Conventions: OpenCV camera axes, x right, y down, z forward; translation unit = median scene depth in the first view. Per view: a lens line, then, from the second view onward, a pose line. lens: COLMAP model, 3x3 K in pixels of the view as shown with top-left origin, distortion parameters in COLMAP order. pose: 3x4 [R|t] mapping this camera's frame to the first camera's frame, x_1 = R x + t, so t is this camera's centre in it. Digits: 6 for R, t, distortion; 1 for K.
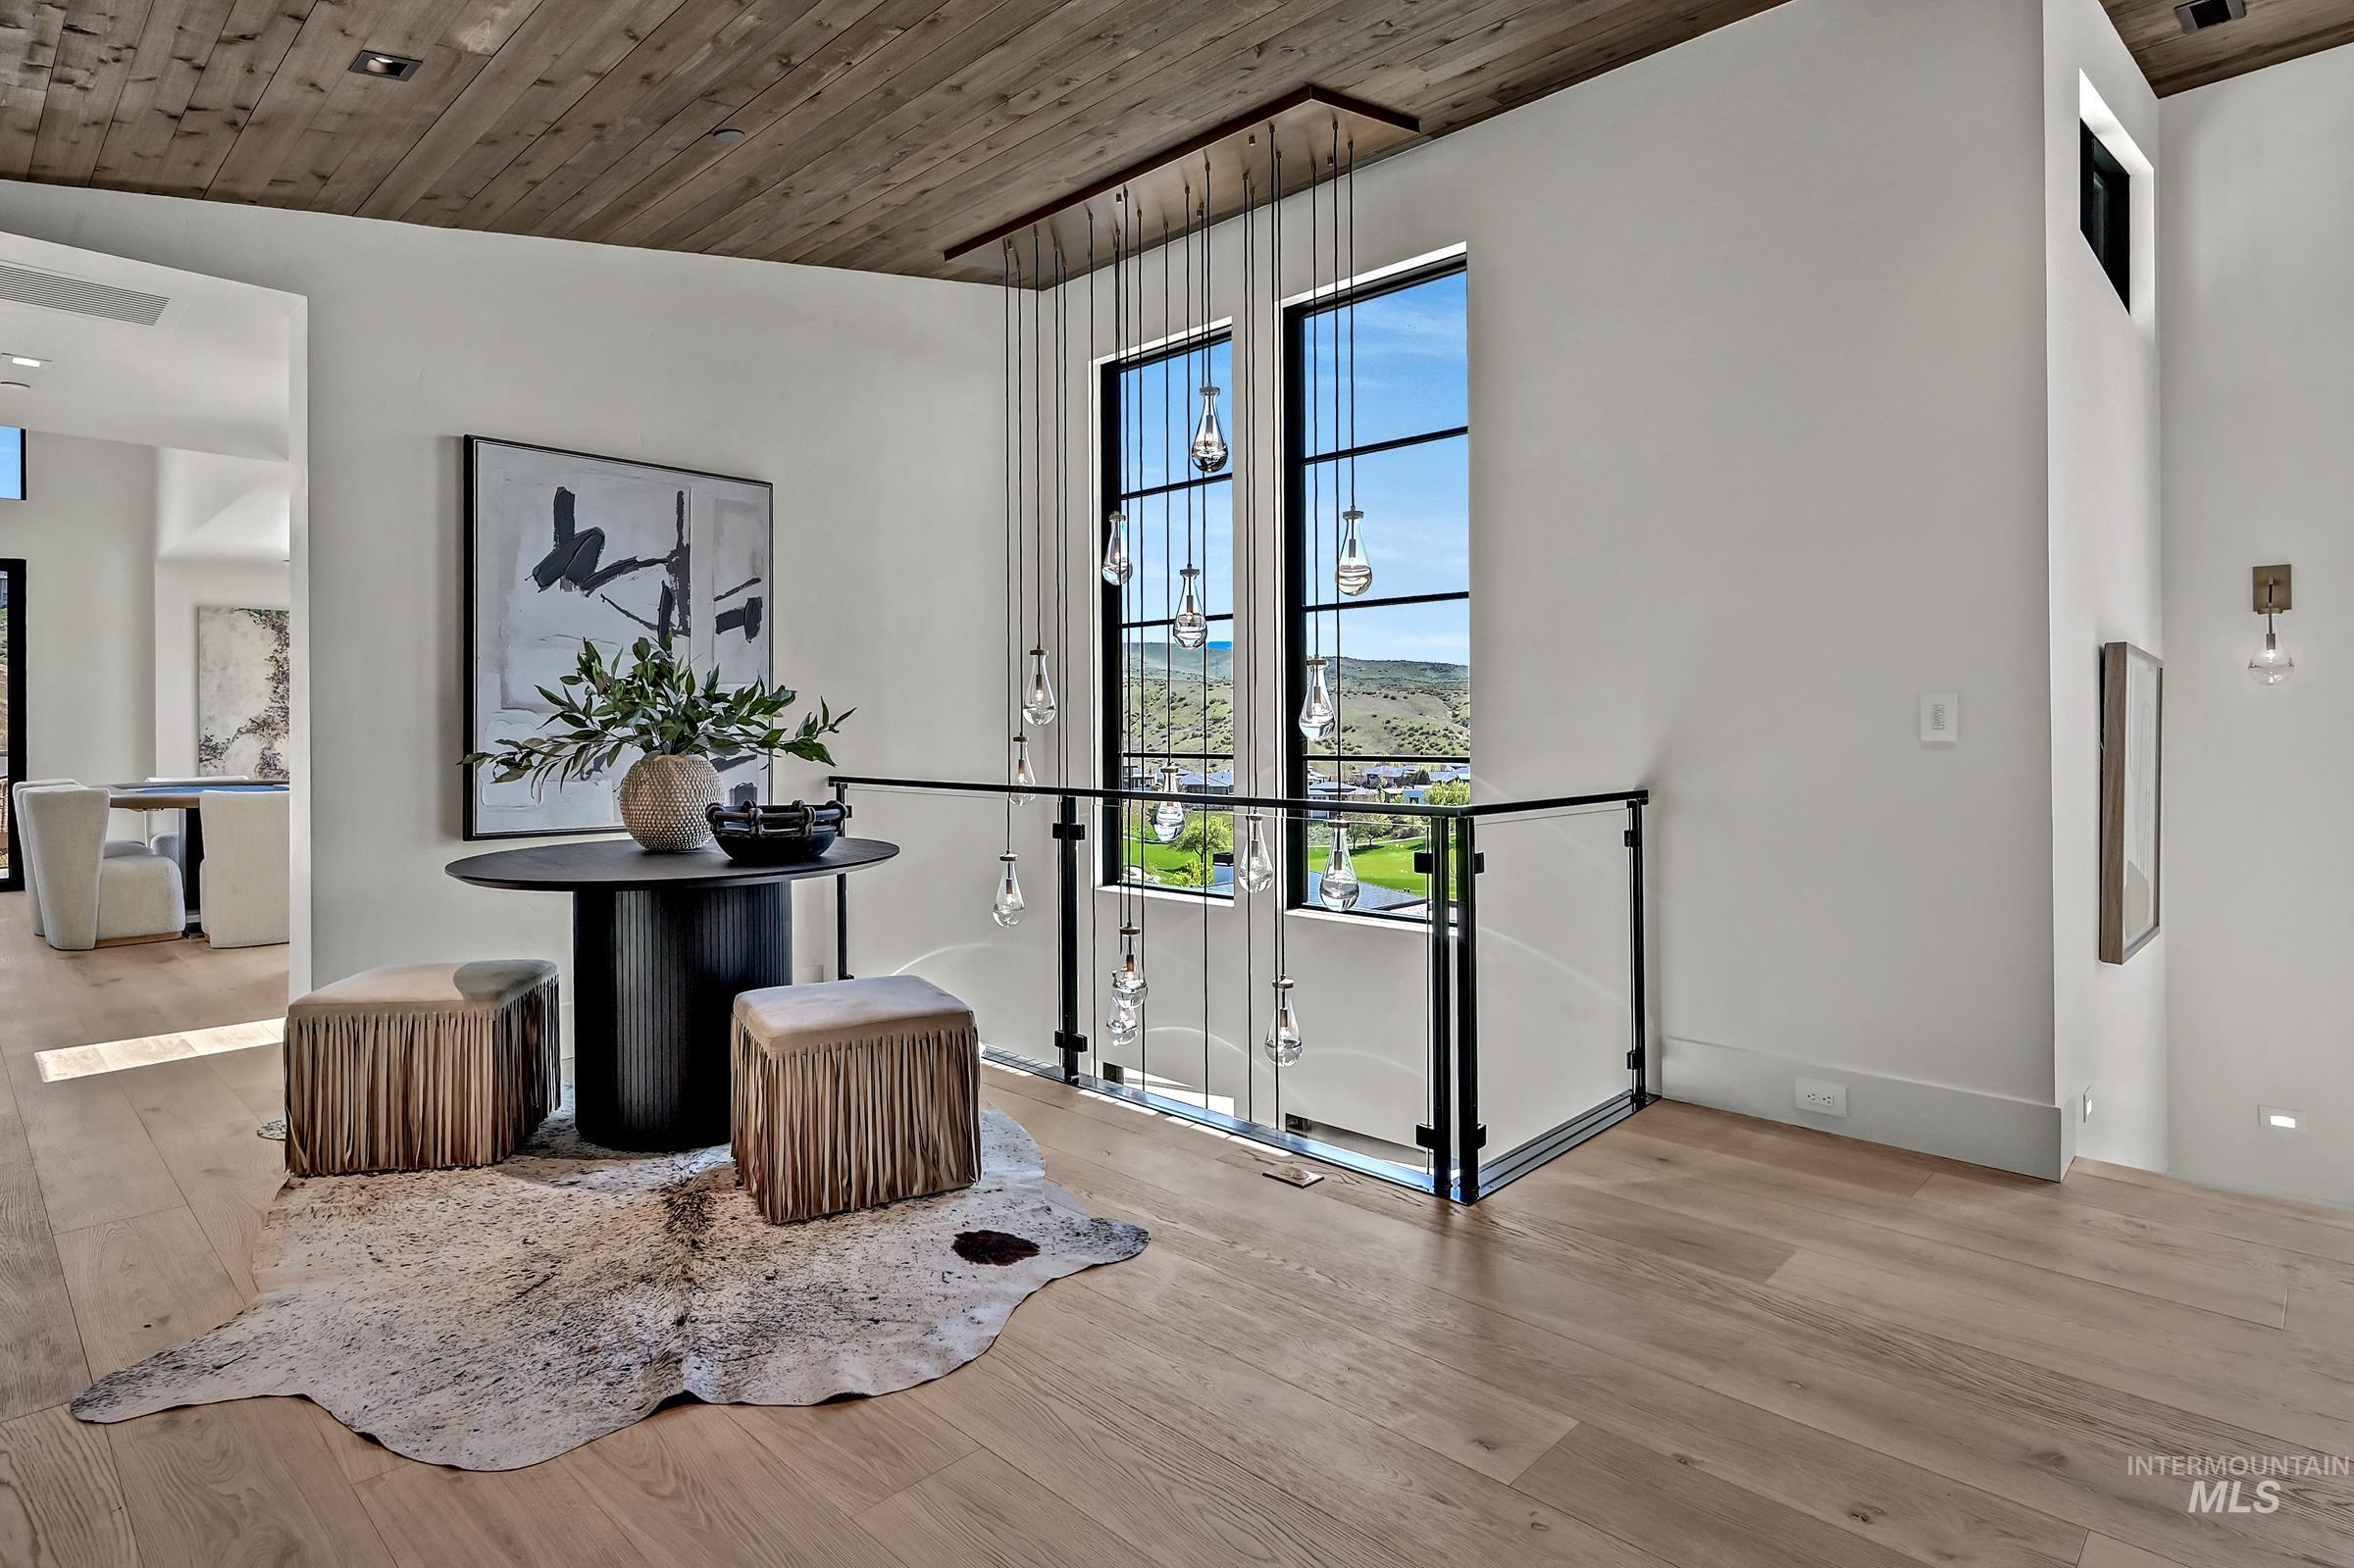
lens RADIAL K [[1215.6, 0, 1153.7], [0, 1215.6, 725.7], [0, 0, 1]] dist [0.004050, -0.001935]
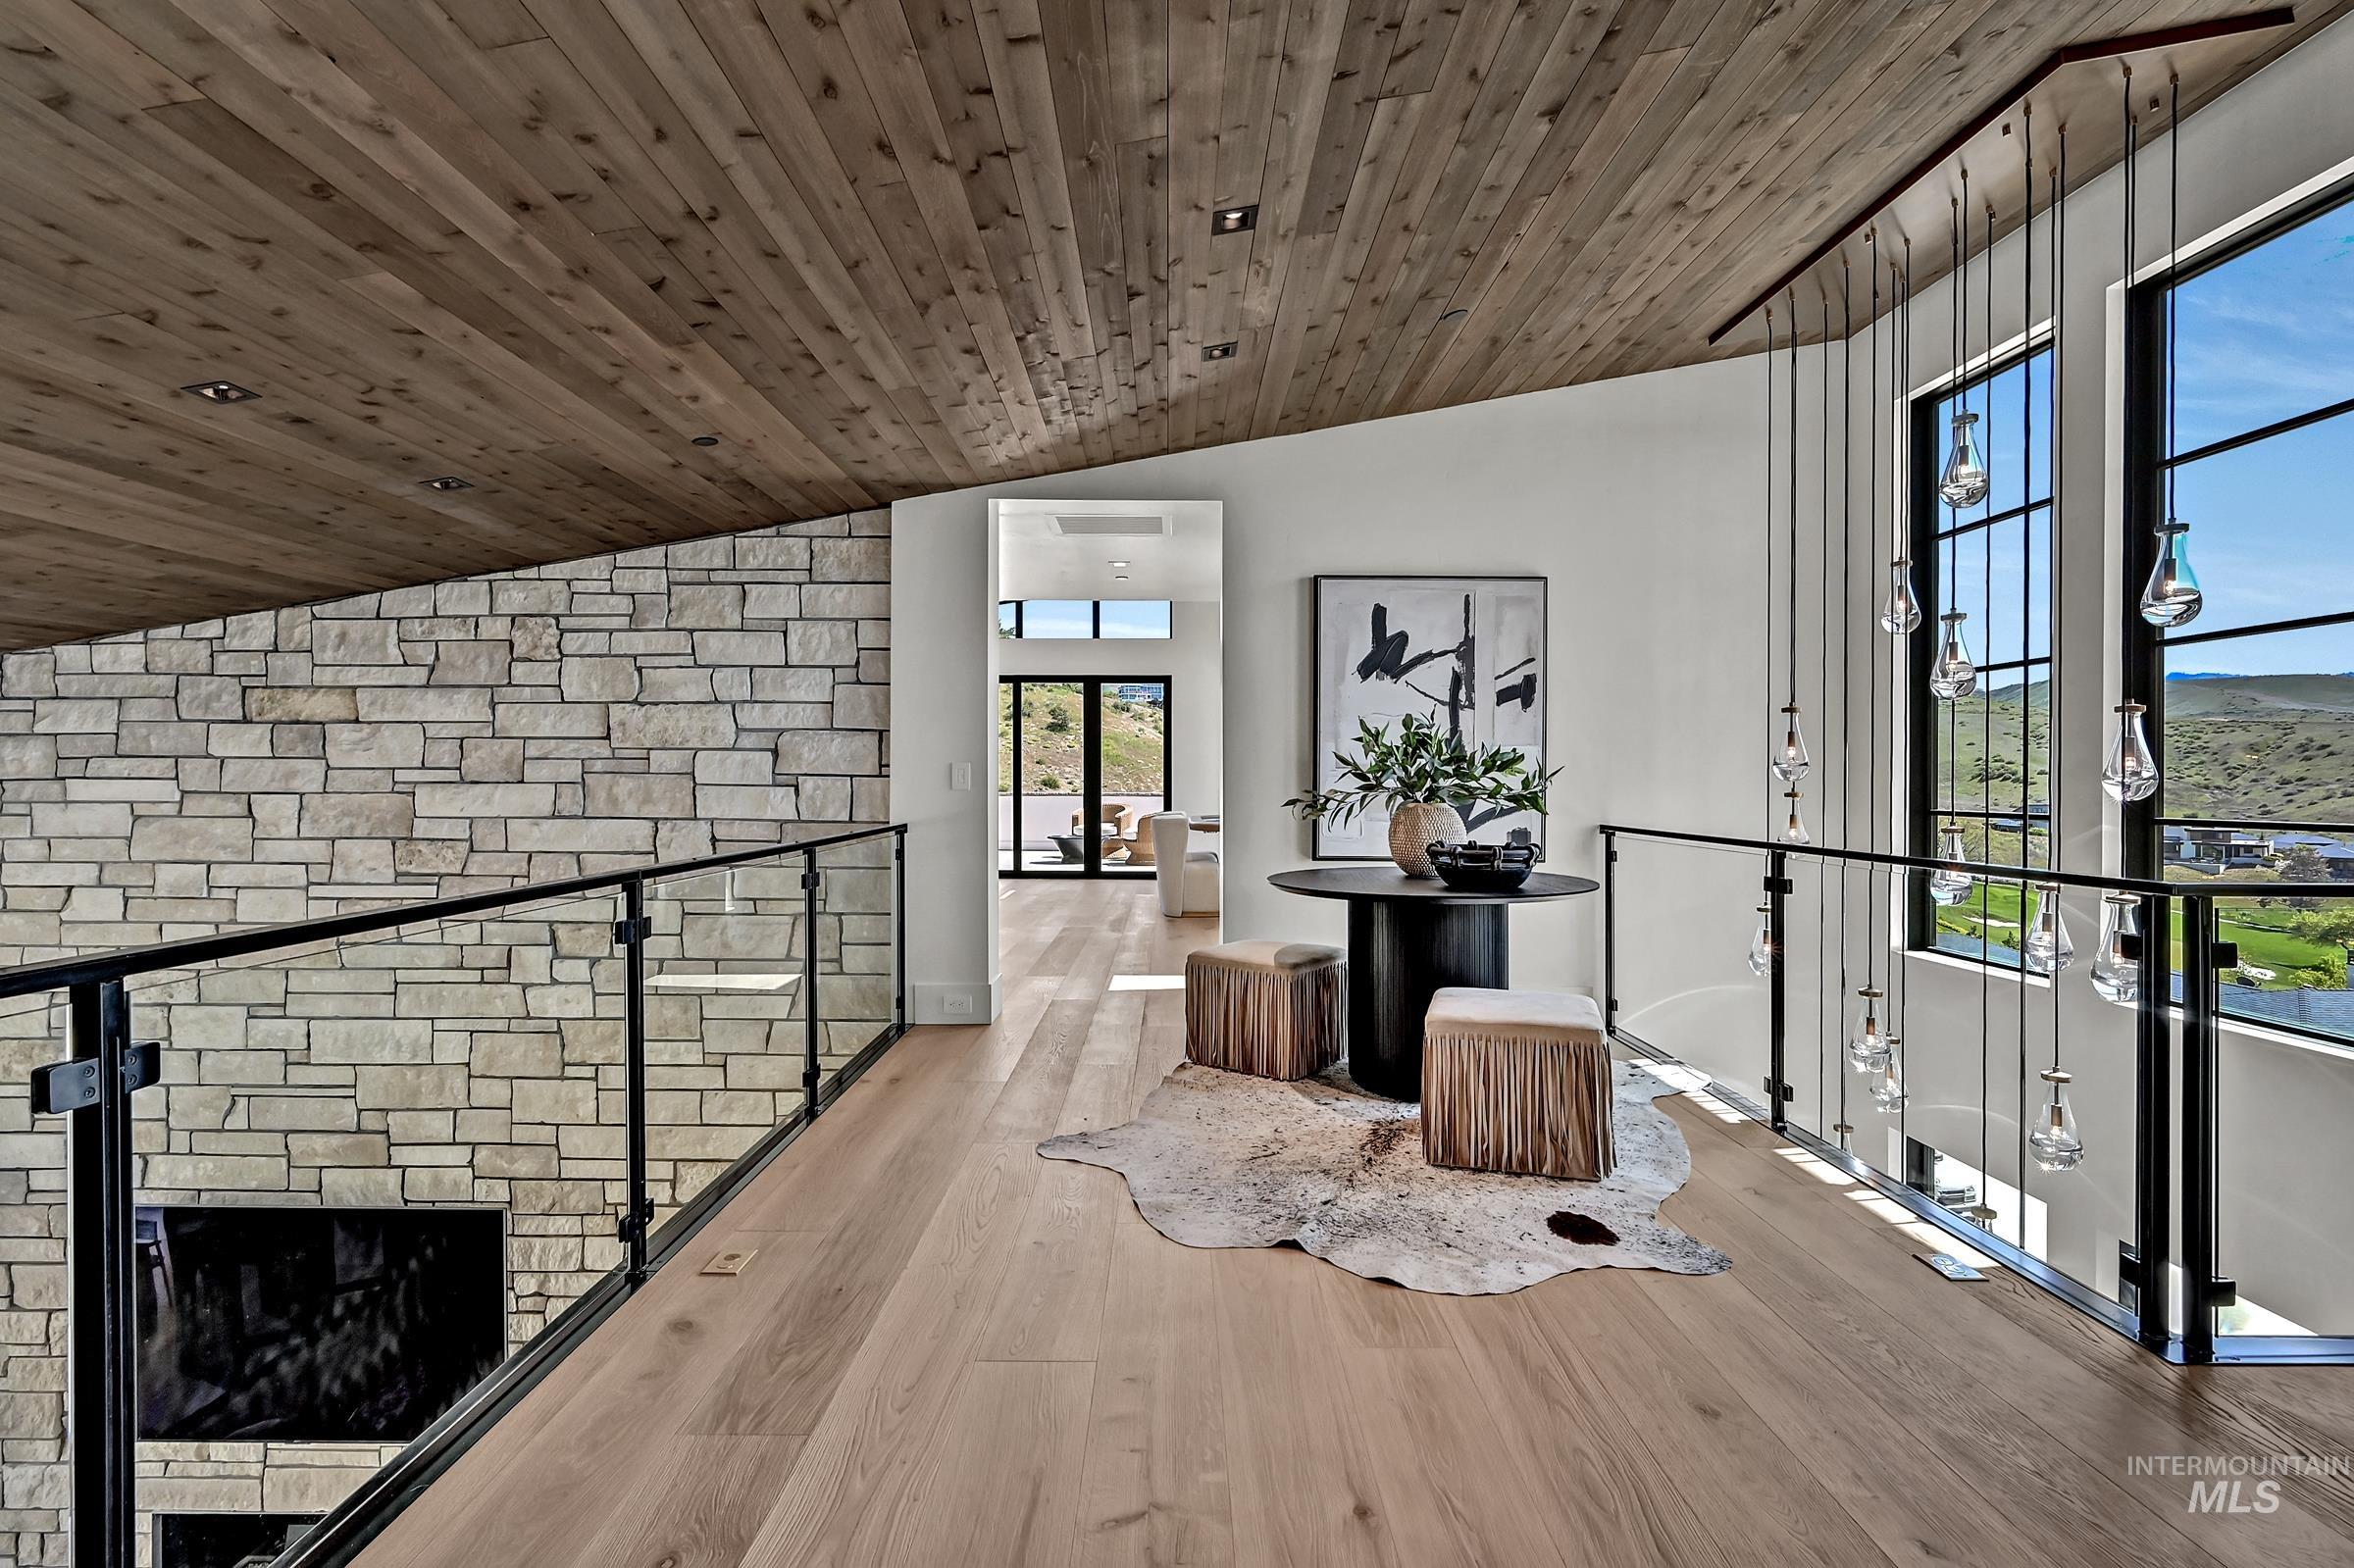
lens RADIAL K [[1075.9, 0, 1178.1], [0, 1075.9, 796.3], [0, 0, 1]] dist [0.001607, -0.001074]
pose [[0.700772, 0.014735, -0.713234, 0.229214], [-0.002130, 0.999825, 0.018564, -0.004064], [0.713383, -0.011490, 0.700681, 0.002006]]
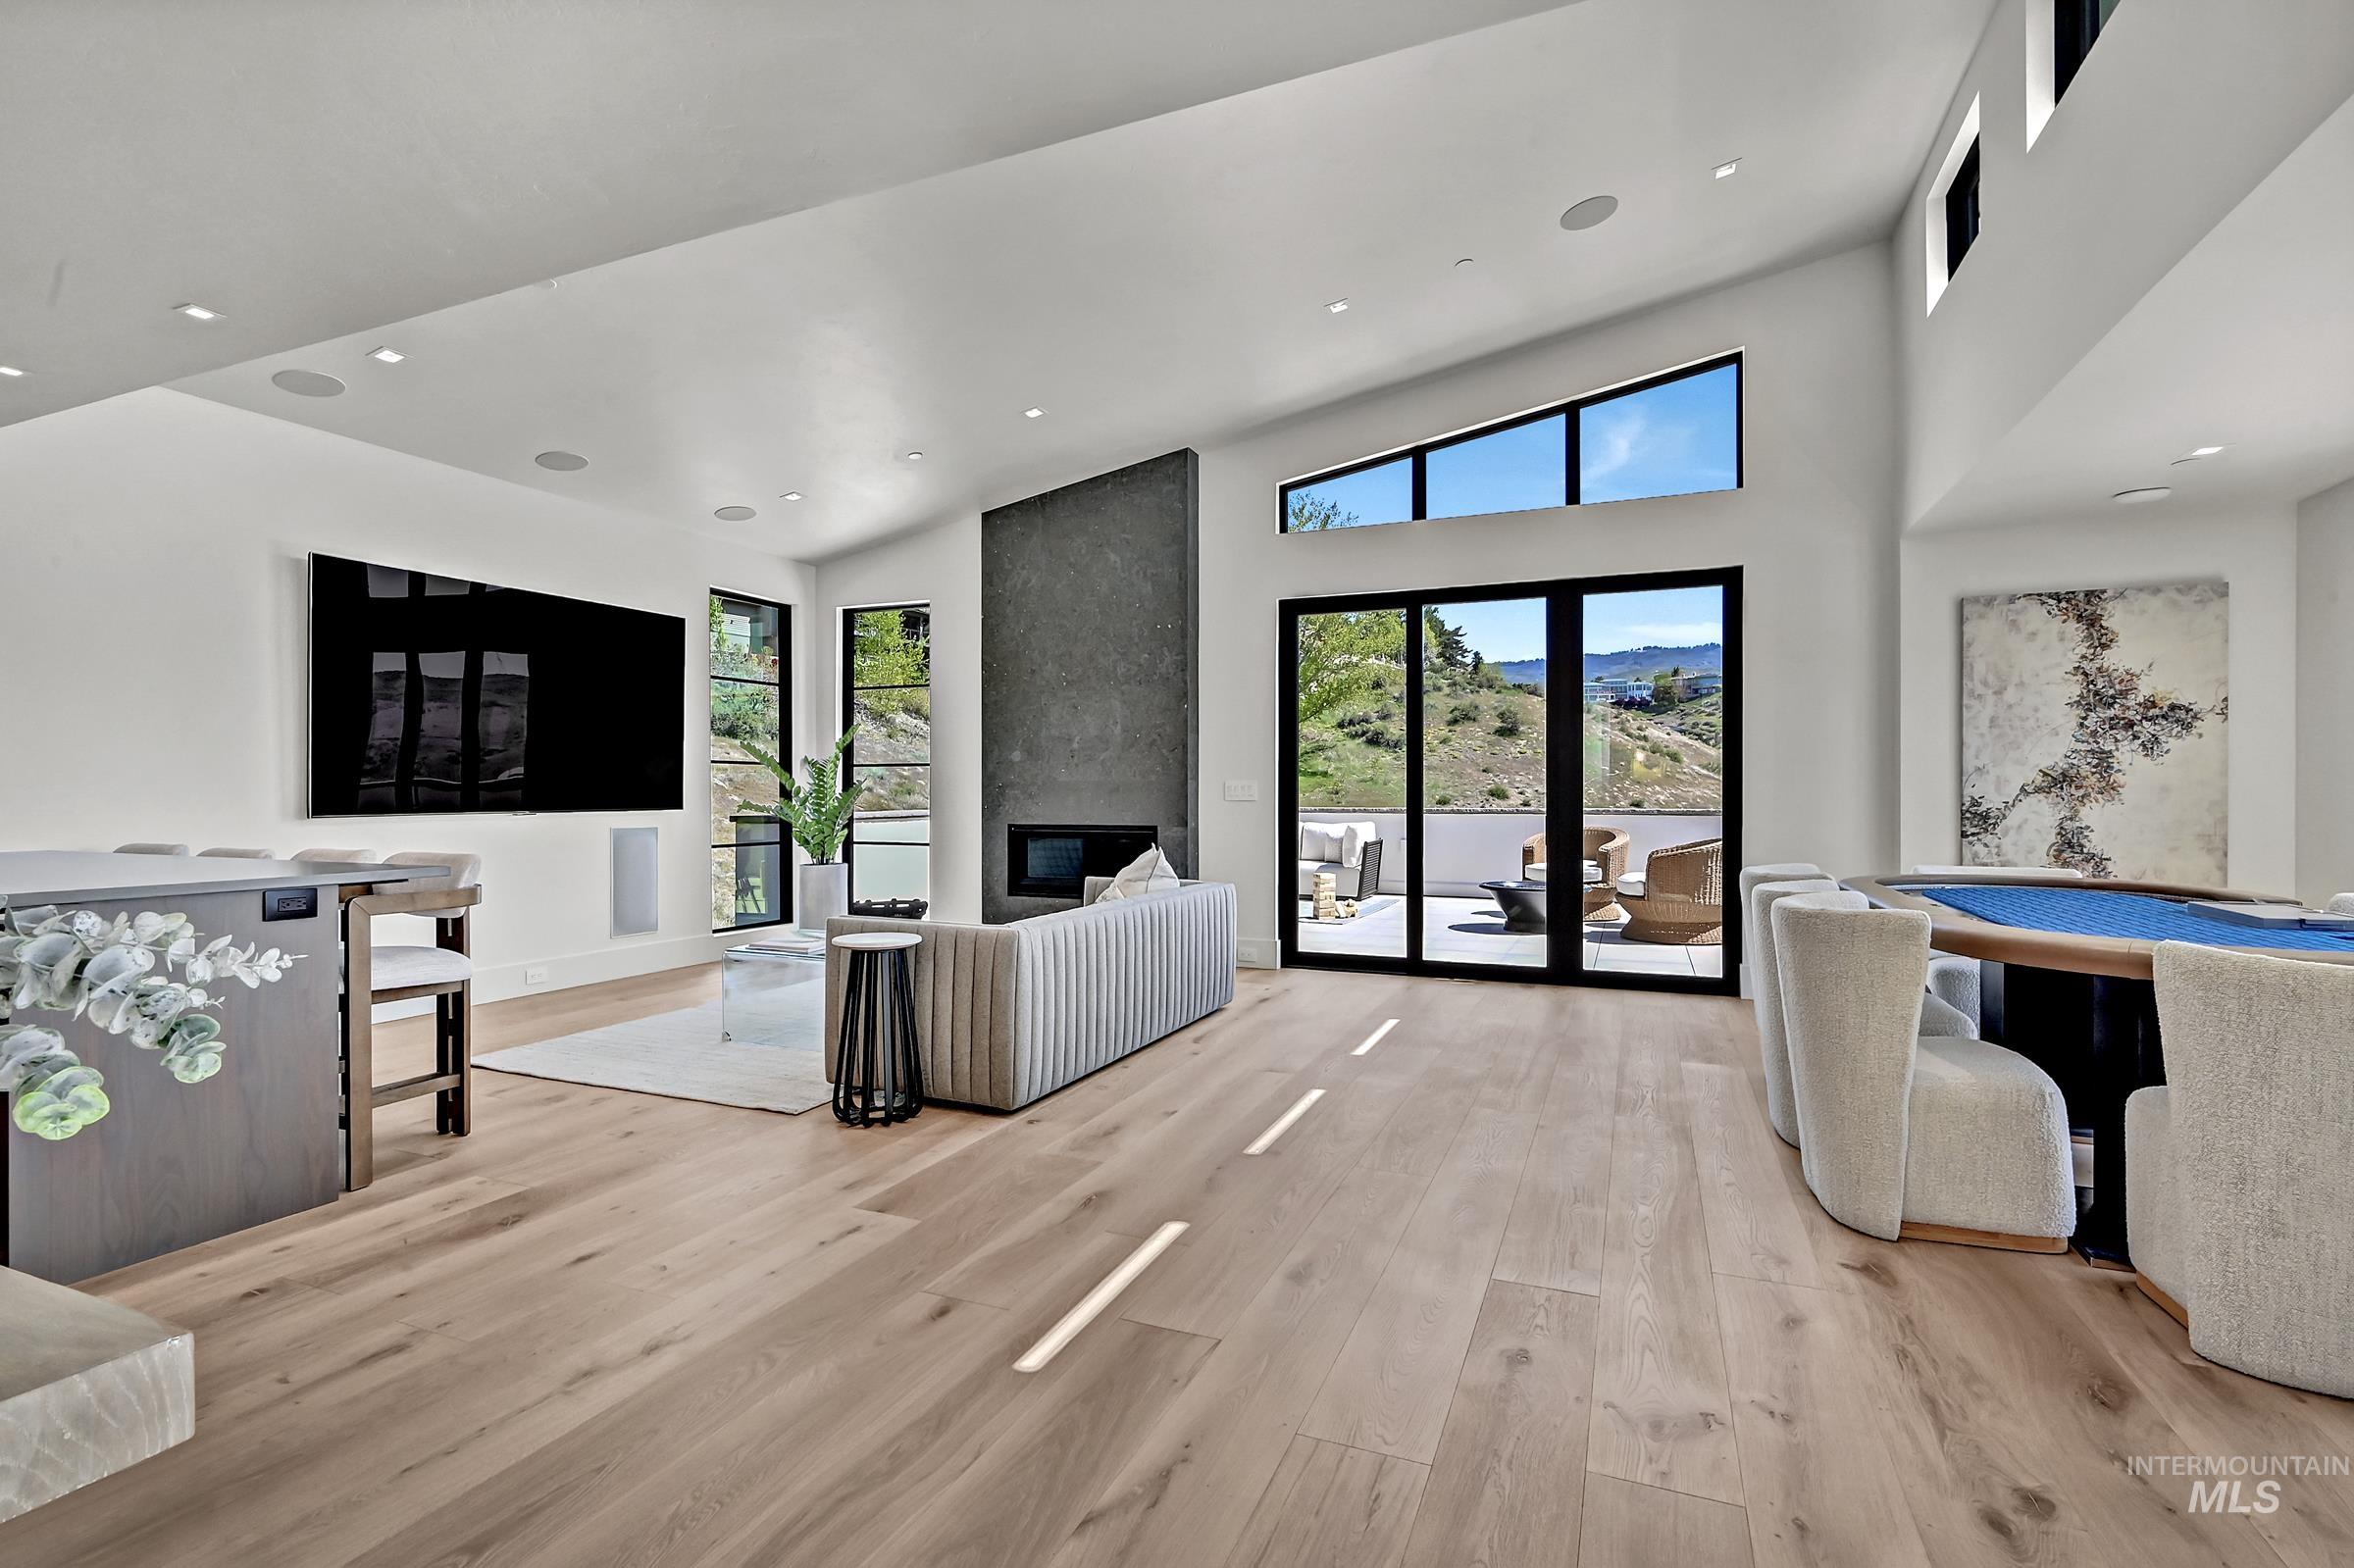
lens RADIAL K [[1075.9, 0, 1181.0], [0, 1075.9, 793.4], [0, 0, 1]] dist [0.001607, -0.001074]
pose [[0.361685, 0.007139, -0.932273, -0.906722], [-0.001161, 0.999973, 0.007208, 0.006072], [0.932300, -0.001525, 0.361684, 0.916835]]
